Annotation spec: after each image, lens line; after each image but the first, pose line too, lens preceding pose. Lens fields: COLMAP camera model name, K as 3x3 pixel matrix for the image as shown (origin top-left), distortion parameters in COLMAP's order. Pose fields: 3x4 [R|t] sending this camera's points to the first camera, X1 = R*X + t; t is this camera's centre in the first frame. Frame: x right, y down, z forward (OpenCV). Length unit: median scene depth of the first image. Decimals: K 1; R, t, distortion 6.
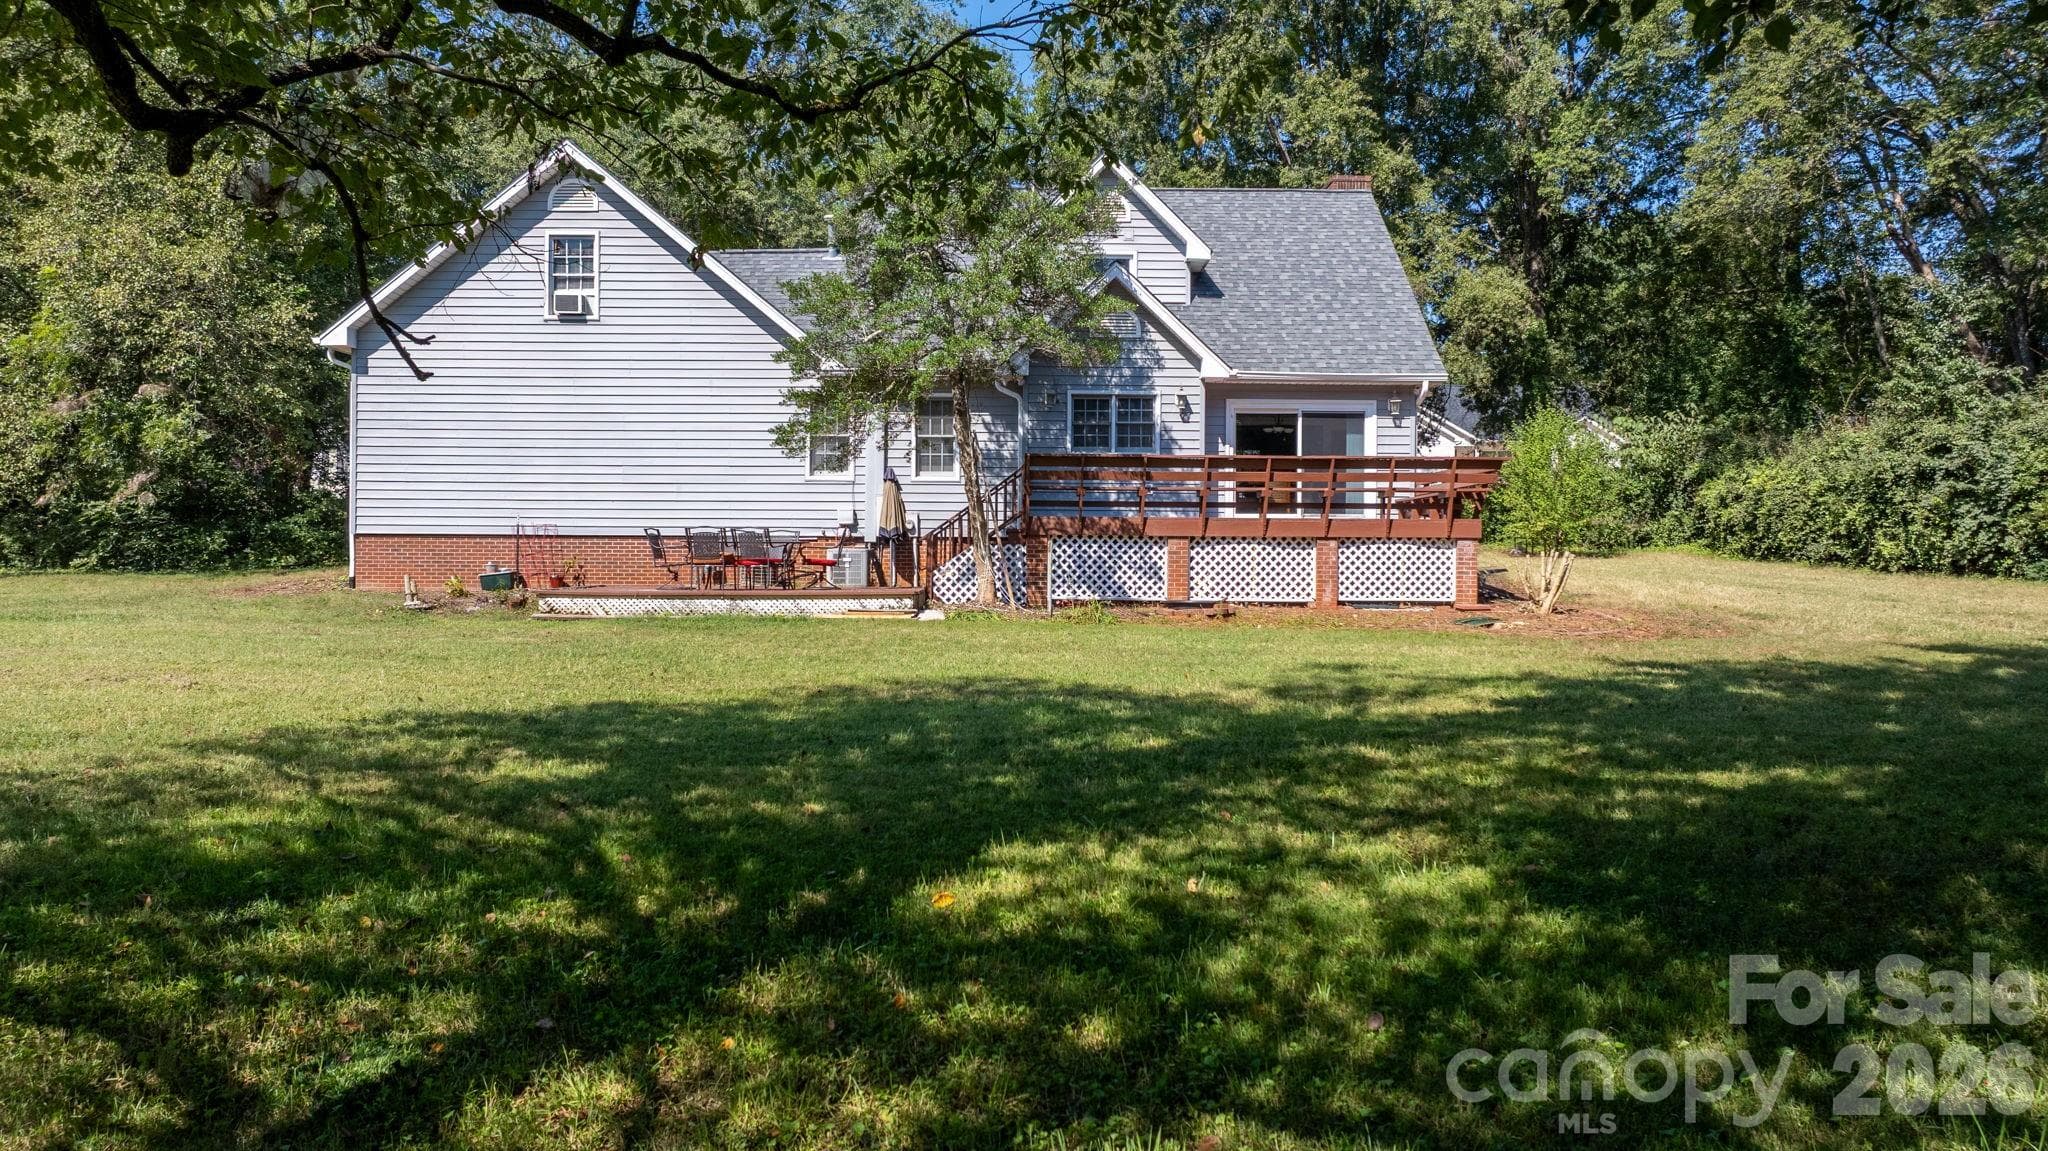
lens RADIAL K [[1435.9, 0, 1028.1], [0, 1435.9, 577.2], [0, 0, 1]] dist [-0.036248, 0.031031]
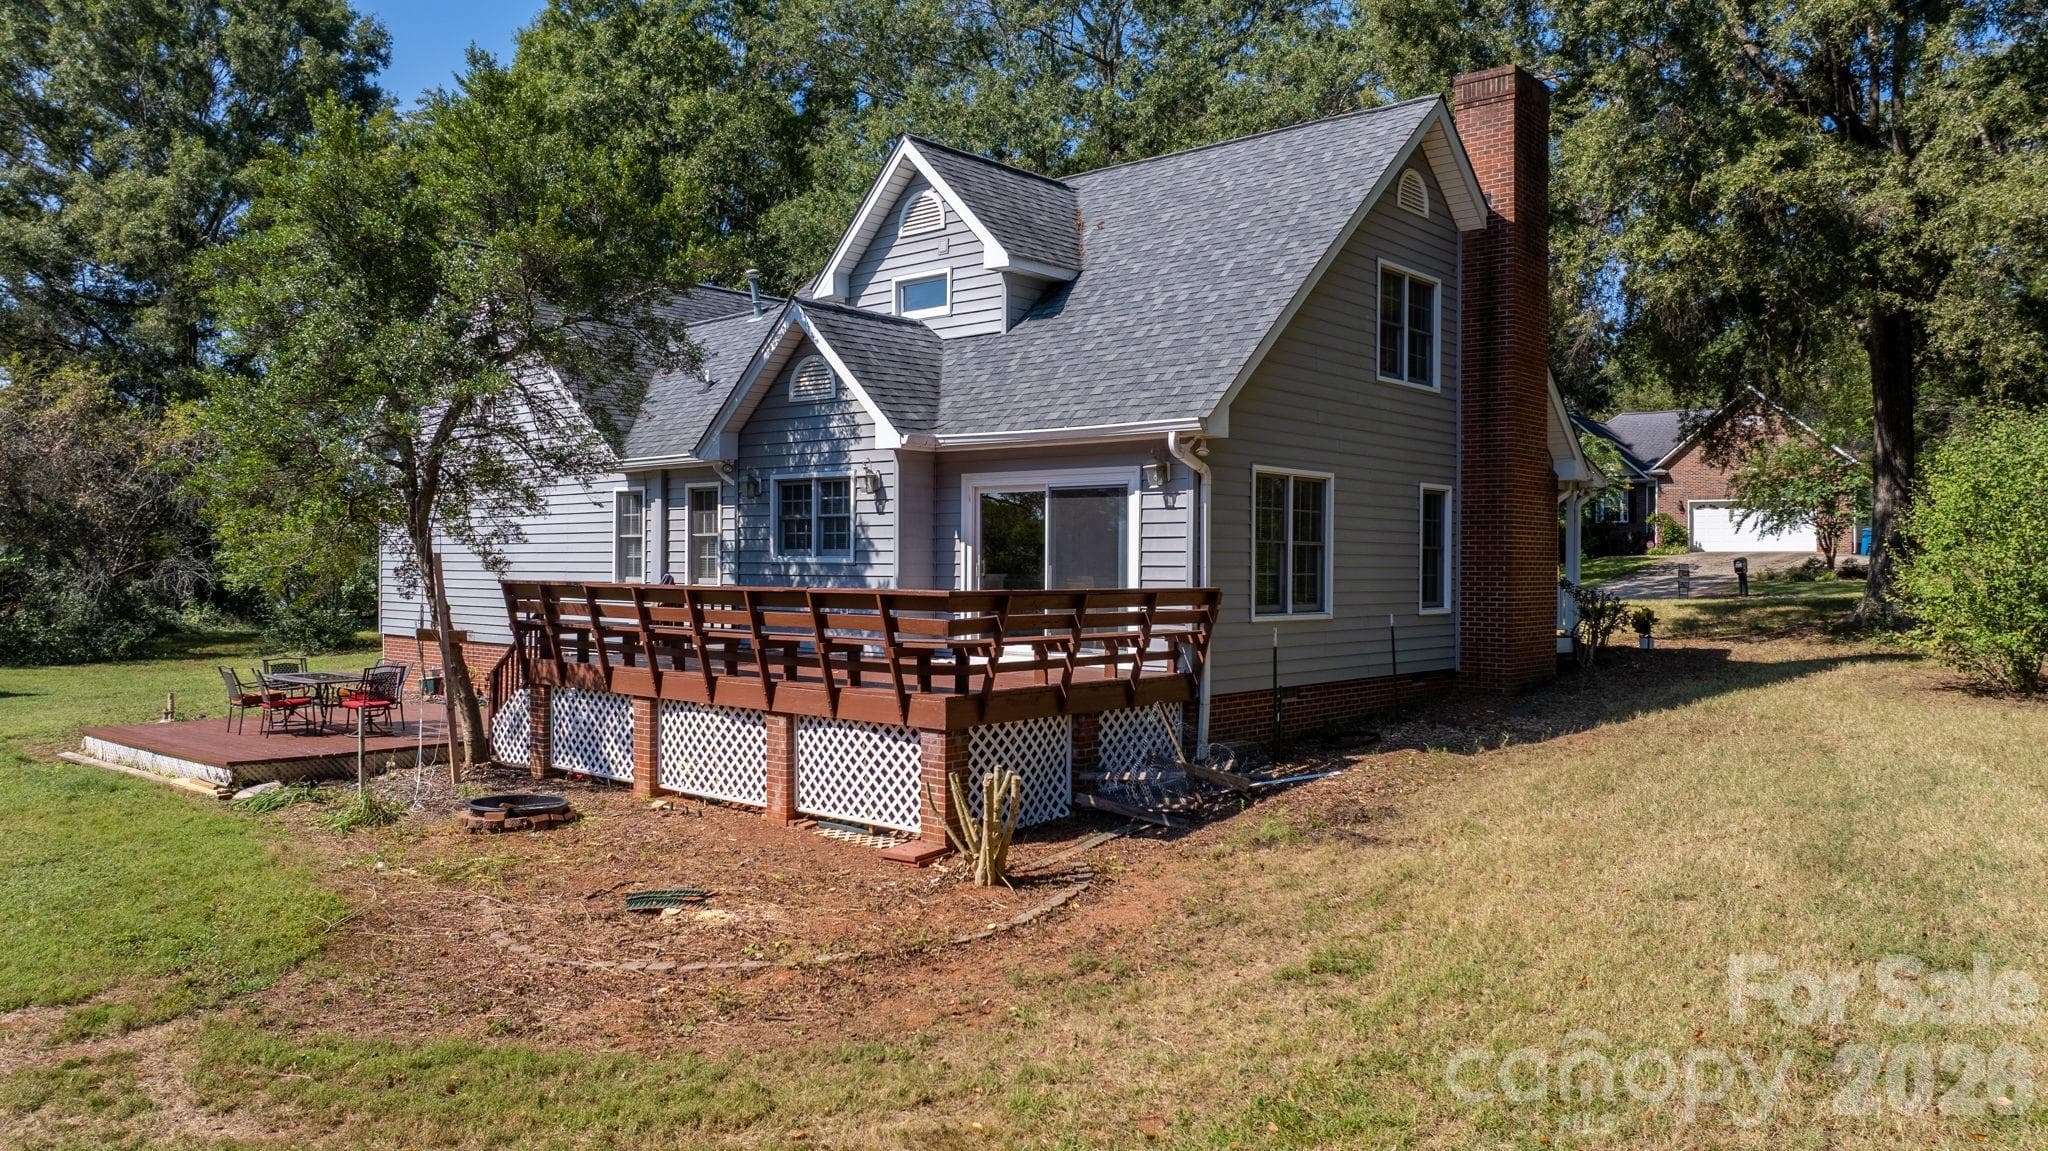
lens RADIAL K [[1435.9, 0, 1033.3], [0, 1435.9, 577.9], [0, 0, 1]] dist [-0.036248, 0.031031]
pose [[0.751221, 0.005224, -0.660030, 0.616120], [-0.006421, 0.999979, 0.000607, -0.076079], [0.660020, 0.003782, 0.751239, 0.513693]]
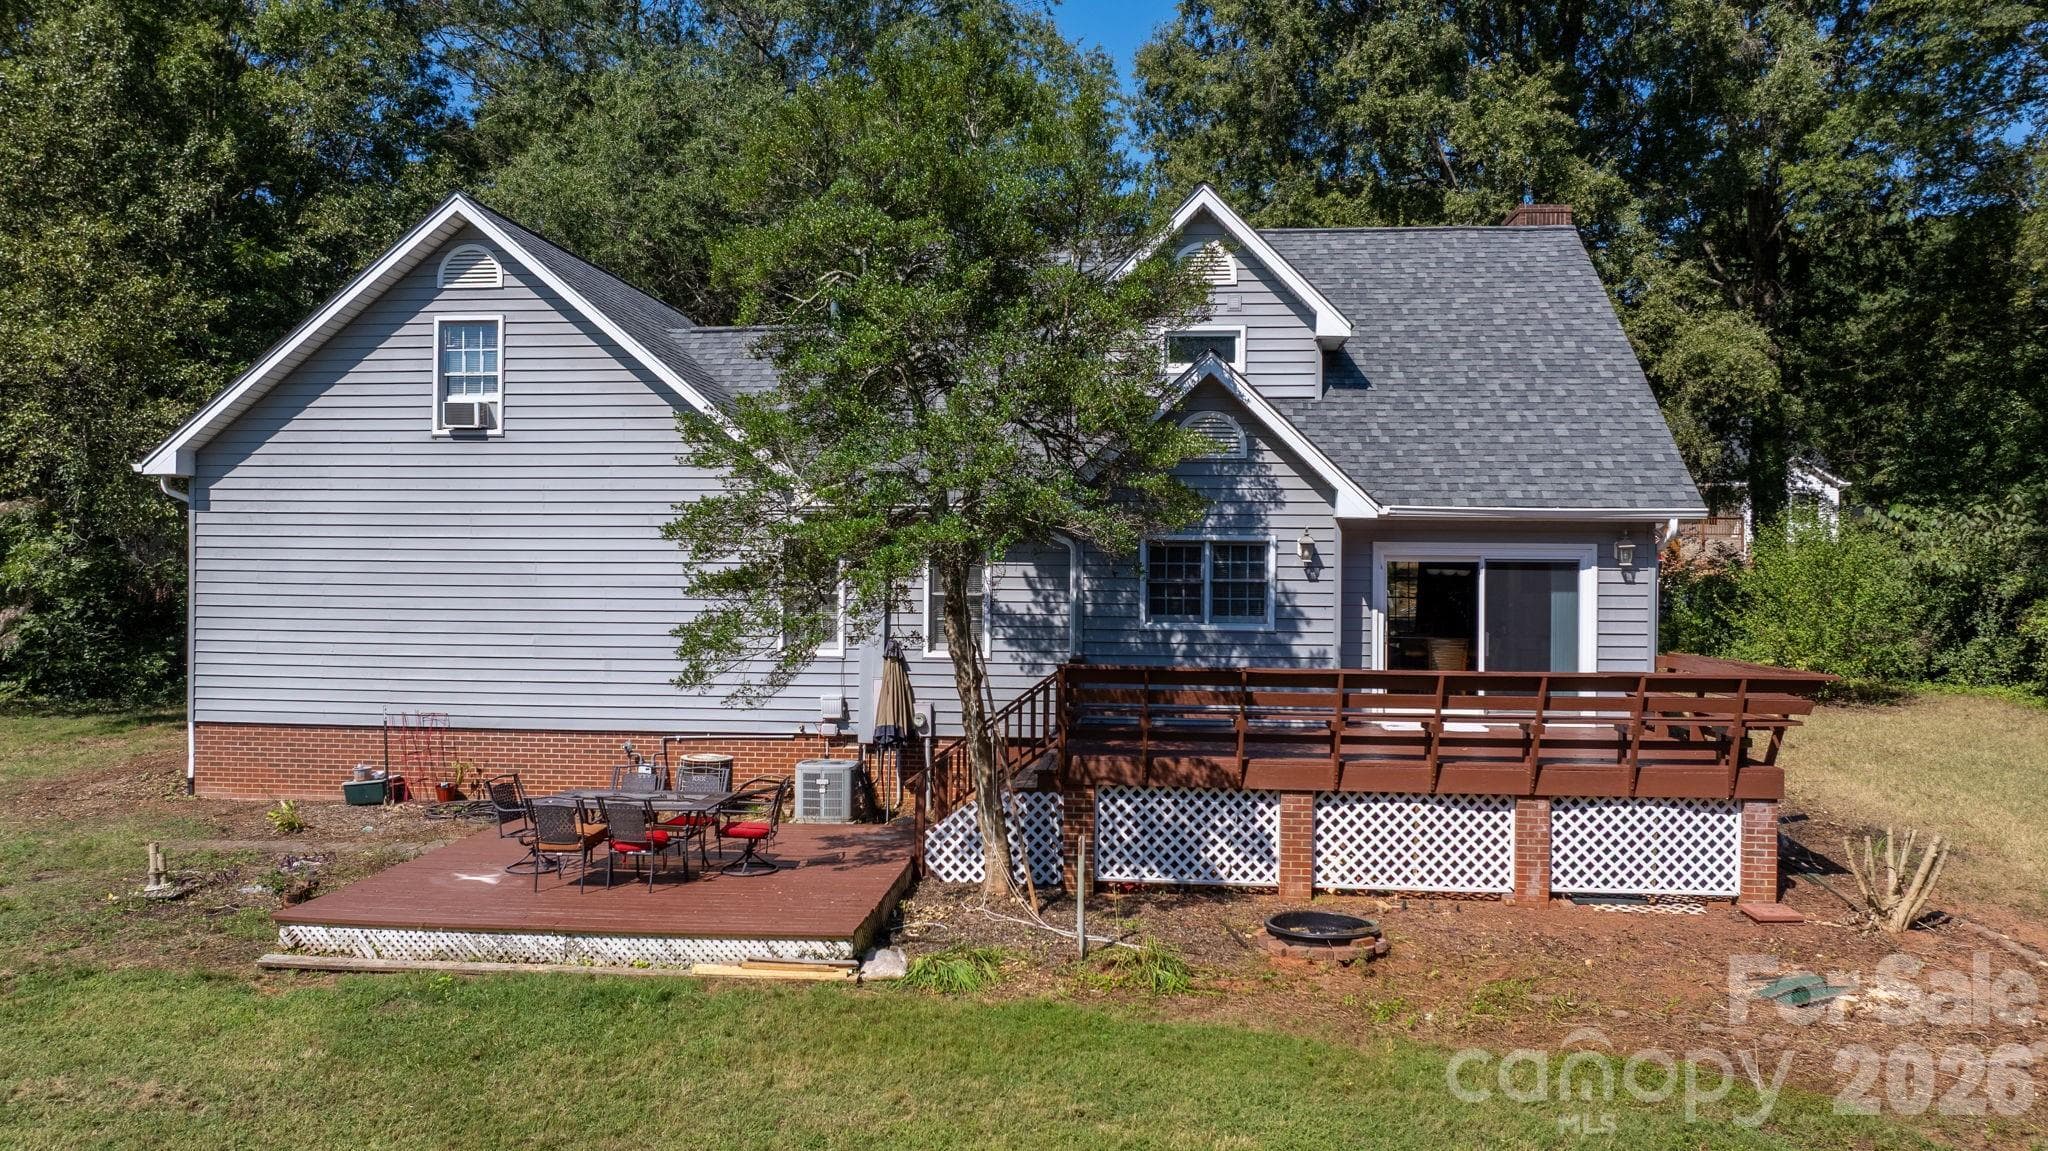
lens RADIAL K [[1435.9, 0, 1029.9], [0, 1435.9, 574.6], [0, 0, 1]] dist [-0.036248, 0.031031]
pose [[0.995052, 0.001585, -0.099342, 0.042127], [-0.002315, 0.999971, -0.007240, -0.103937], [0.099328, 0.007434, 0.995027, 0.296841]]
